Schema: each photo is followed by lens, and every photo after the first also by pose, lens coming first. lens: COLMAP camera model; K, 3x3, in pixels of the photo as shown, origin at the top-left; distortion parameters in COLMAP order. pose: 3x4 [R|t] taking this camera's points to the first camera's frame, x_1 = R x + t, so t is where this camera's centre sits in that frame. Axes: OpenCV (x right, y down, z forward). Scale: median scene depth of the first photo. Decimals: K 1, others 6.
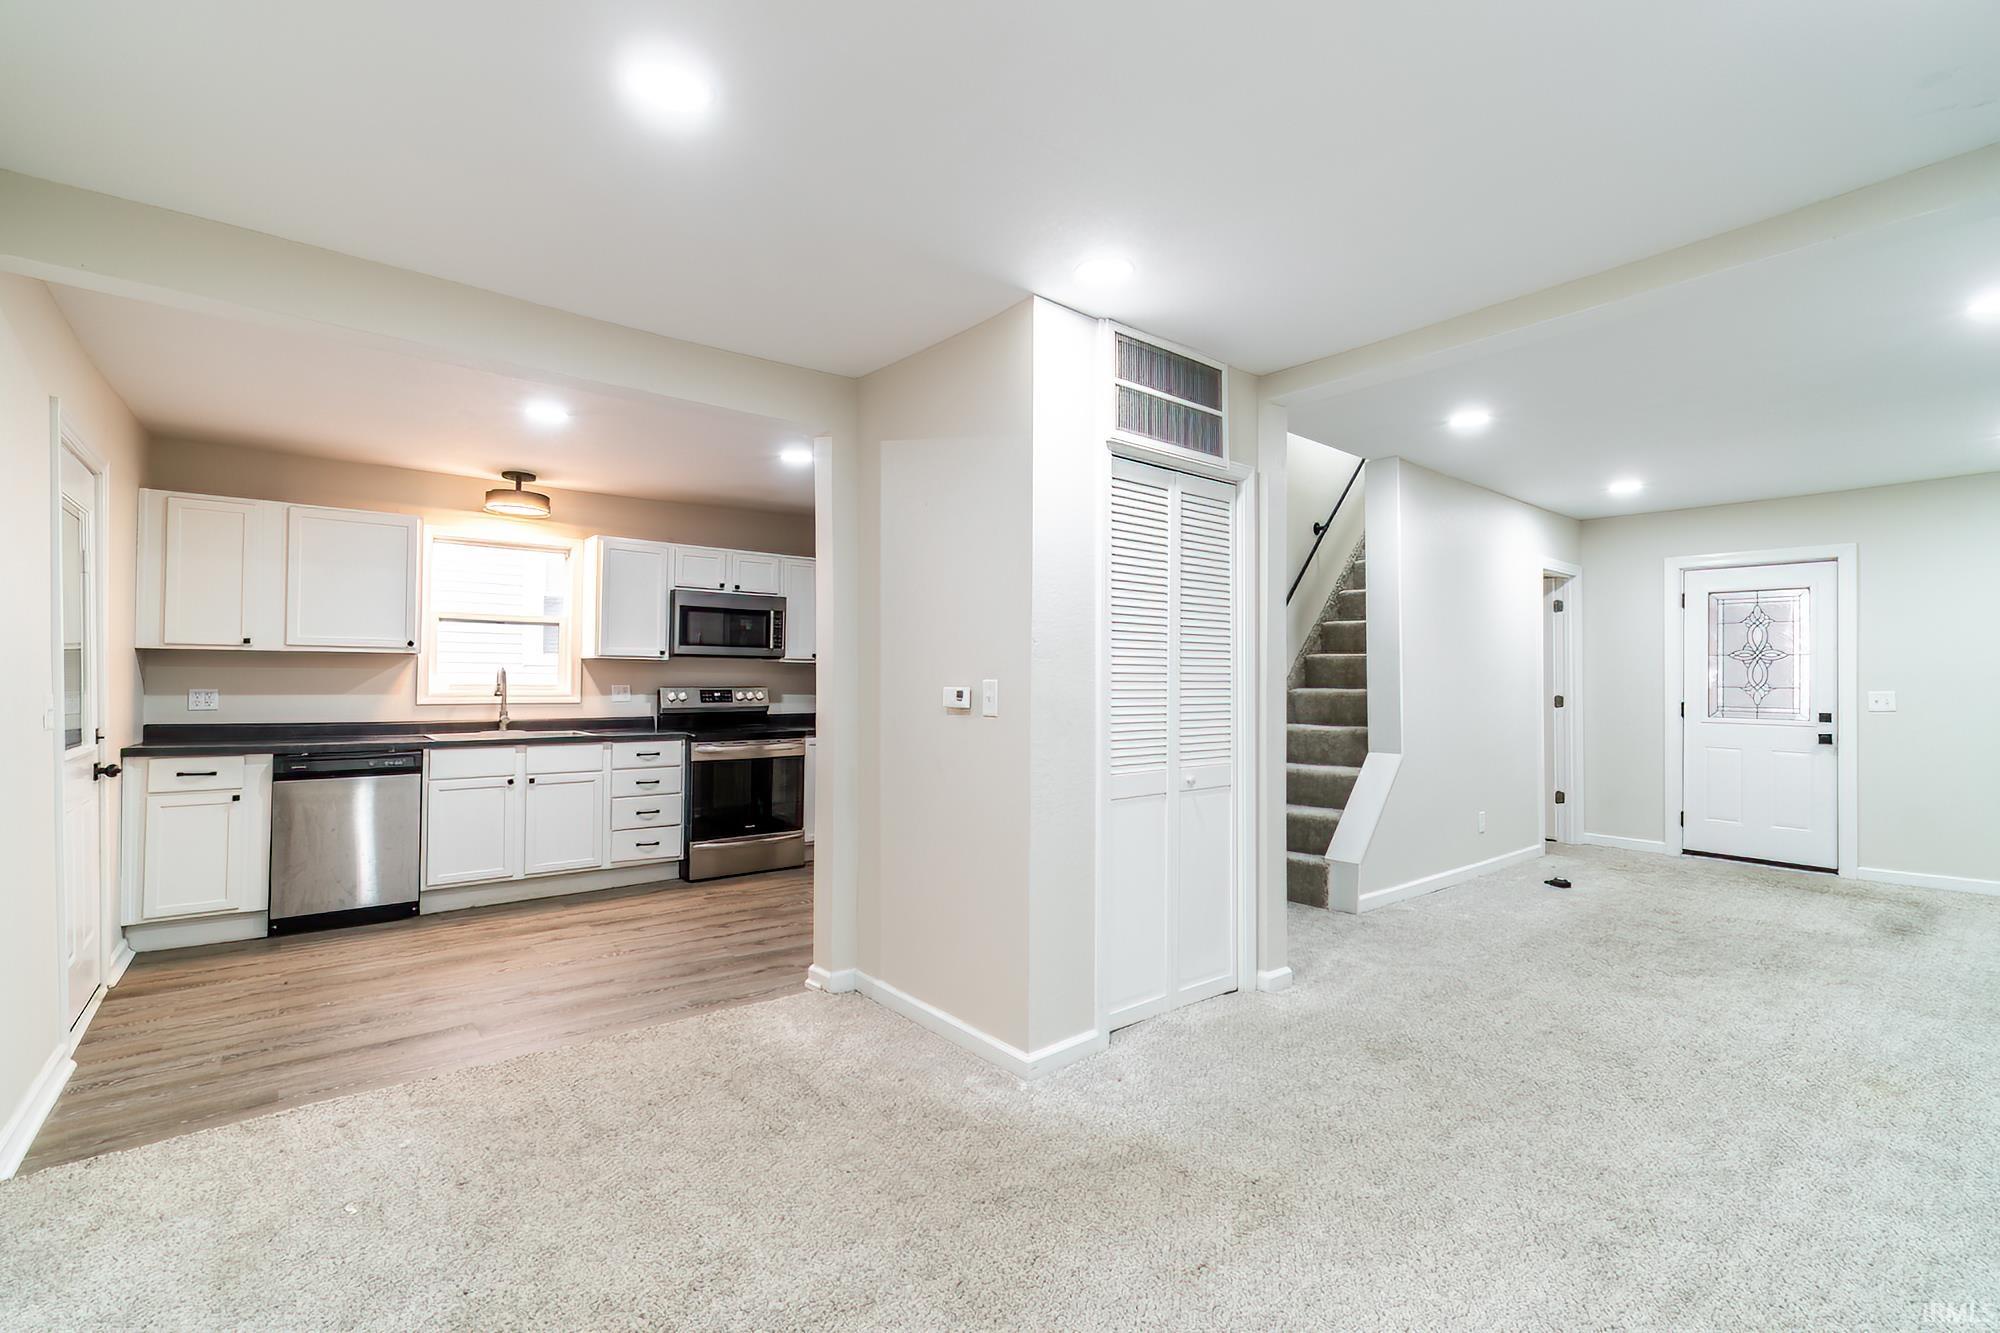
lens RADIAL K [[874.9, 0, 985.3], [0, 874.9, 665.6], [0, 0, 1]] dist [-0.000669, 0.001147]
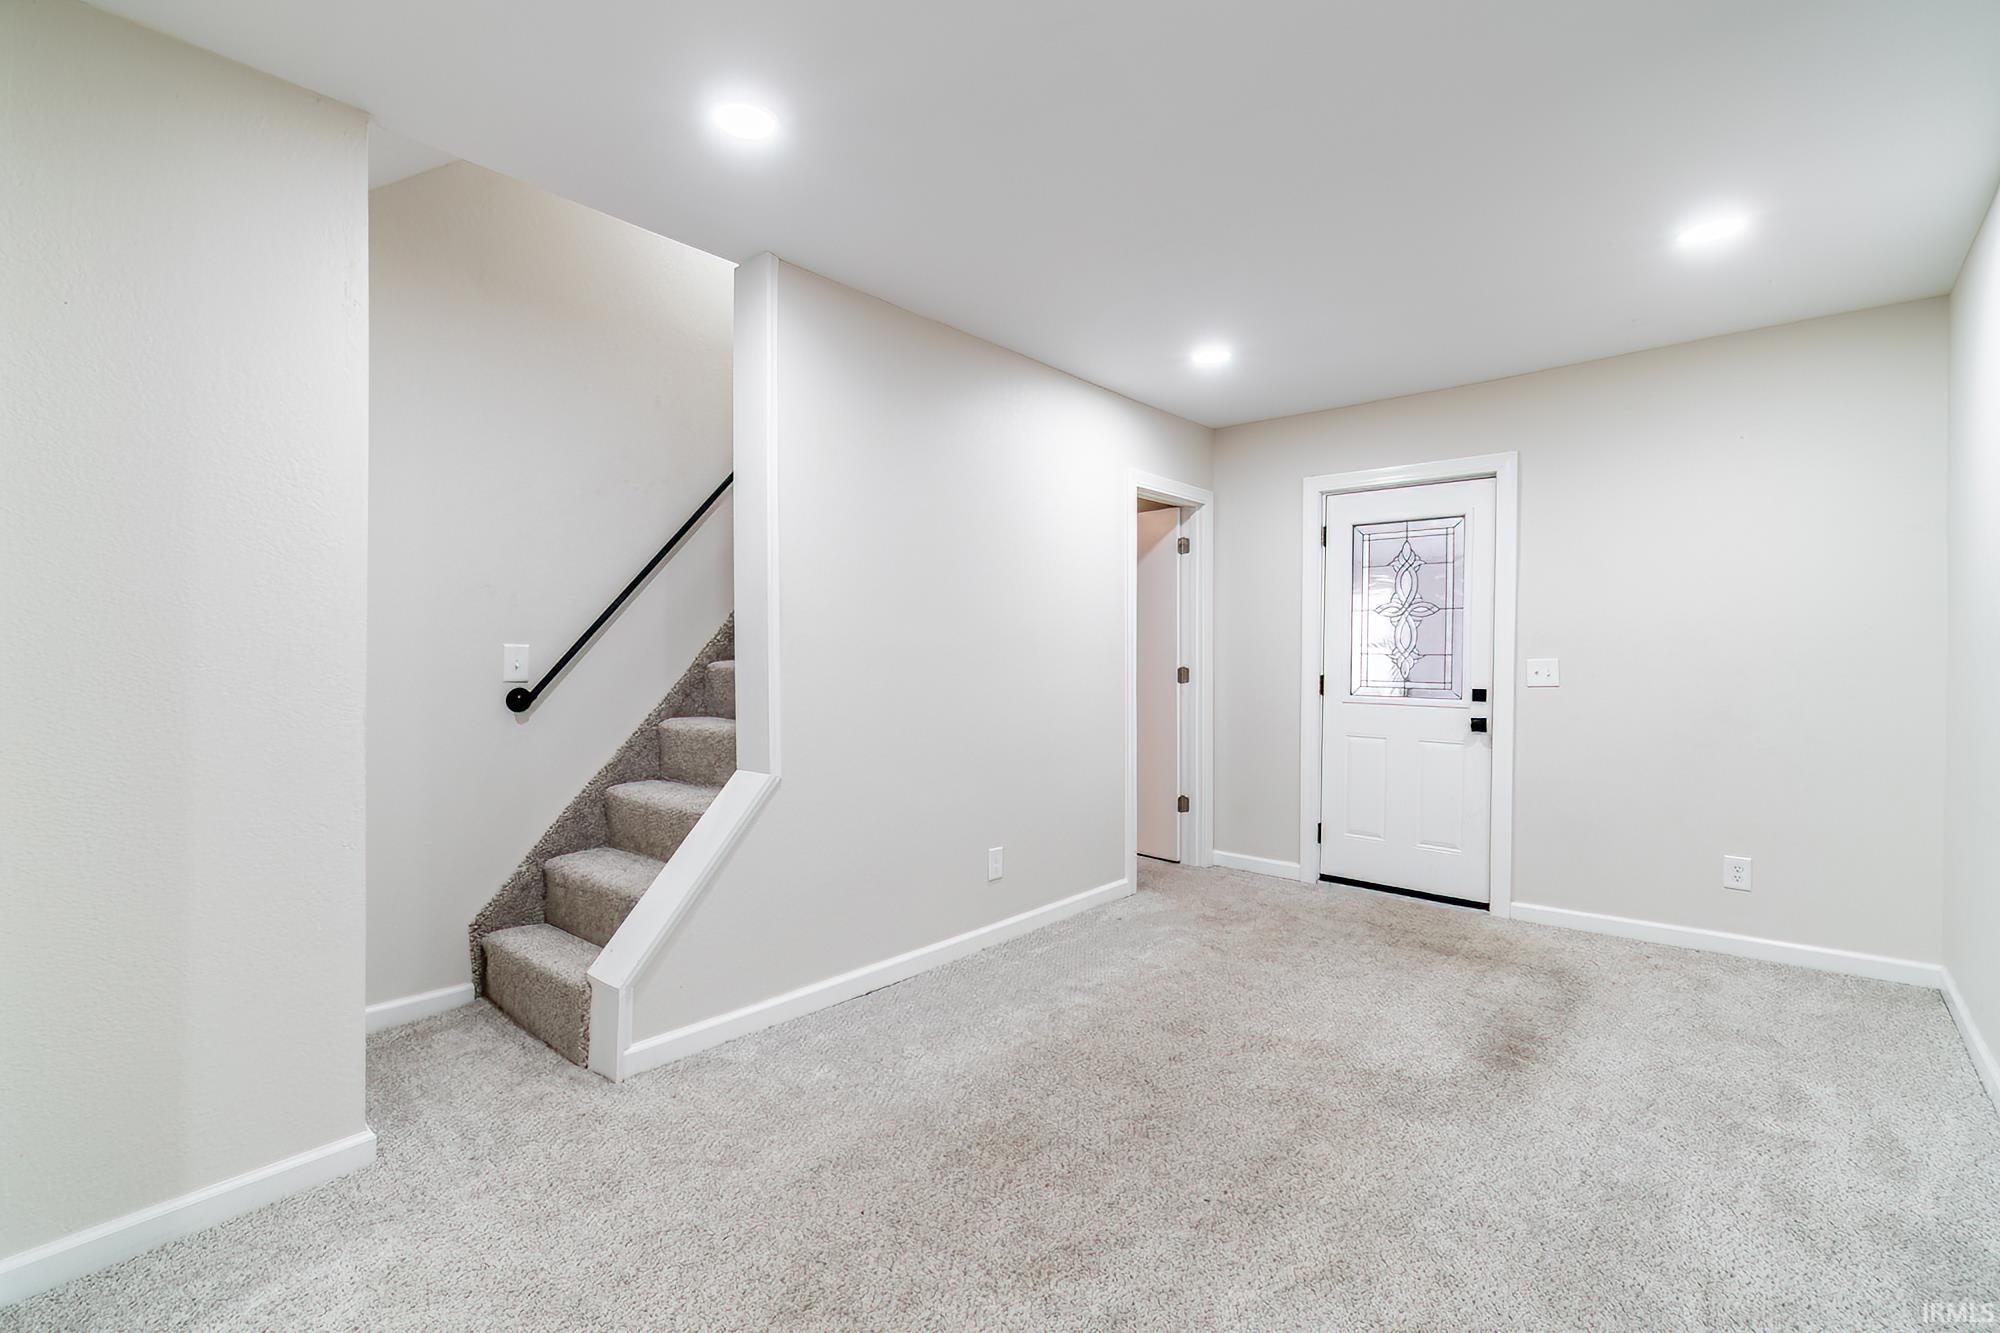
lens RADIAL K [[874.9, 0, 994.2], [0, 874.9, 661.3], [0, 0, 1]] dist [-0.000669, 0.001147]
pose [[0.987167, -0.006629, 0.159556, 0.446474], [0.002088, 0.999588, 0.028616, 0.009710], [-0.159680, -0.027916, 0.986774, 0.348793]]
